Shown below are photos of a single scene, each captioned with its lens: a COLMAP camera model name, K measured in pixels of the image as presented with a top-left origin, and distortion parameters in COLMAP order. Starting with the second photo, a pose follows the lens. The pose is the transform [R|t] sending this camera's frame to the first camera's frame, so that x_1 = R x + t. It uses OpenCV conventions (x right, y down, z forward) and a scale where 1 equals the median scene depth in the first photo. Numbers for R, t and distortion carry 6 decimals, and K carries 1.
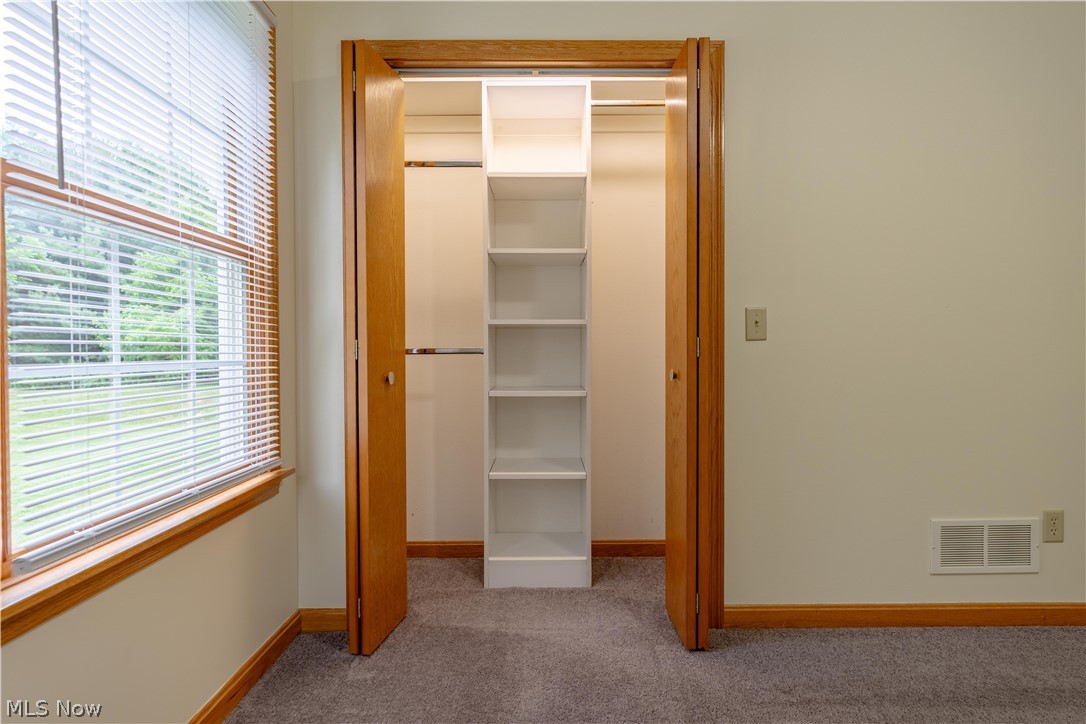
lens RADIAL K [[566.8, 0, 540.6], [0, 566.8, 356.5], [0, 0, 1]] dist [-0.005103, -0.002409]
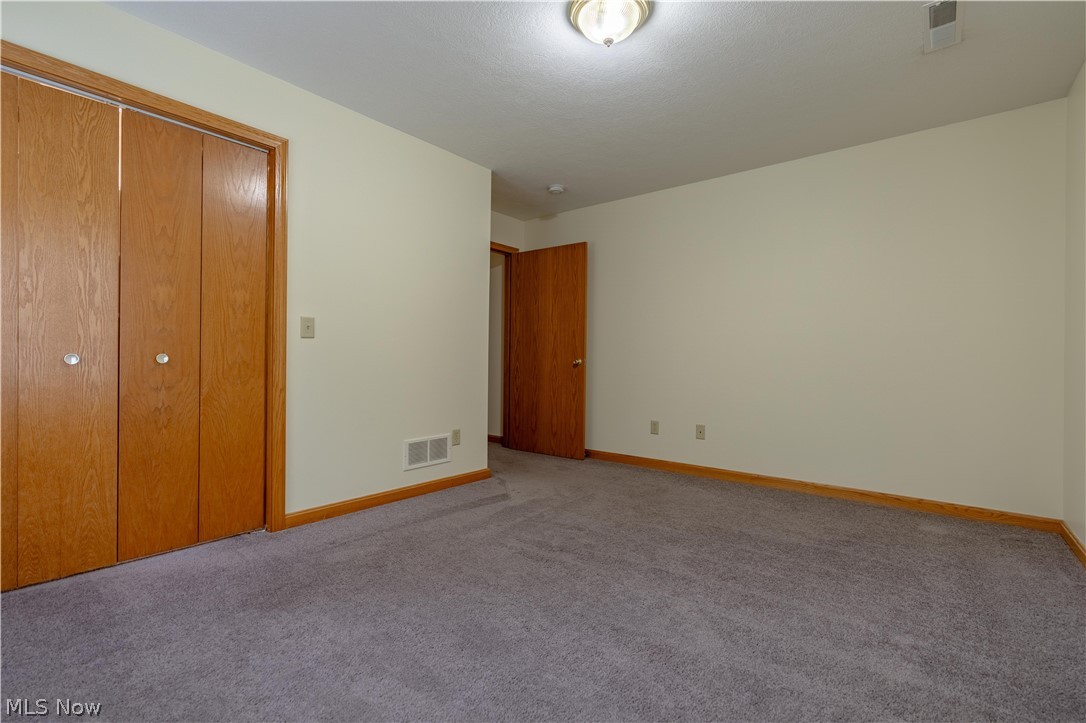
lens RADIAL K [[485.6, 0, 543.8], [0, 485.6, 364.0], [0, 0, 1]] dist [-0.005437, 0.001551]
pose [[0.628015, 0.008602, 0.778154, -0.250397], [-0.005555, 0.999963, -0.006570, 0.048604], [-0.778182, -0.000197, 0.628039, -0.340087]]
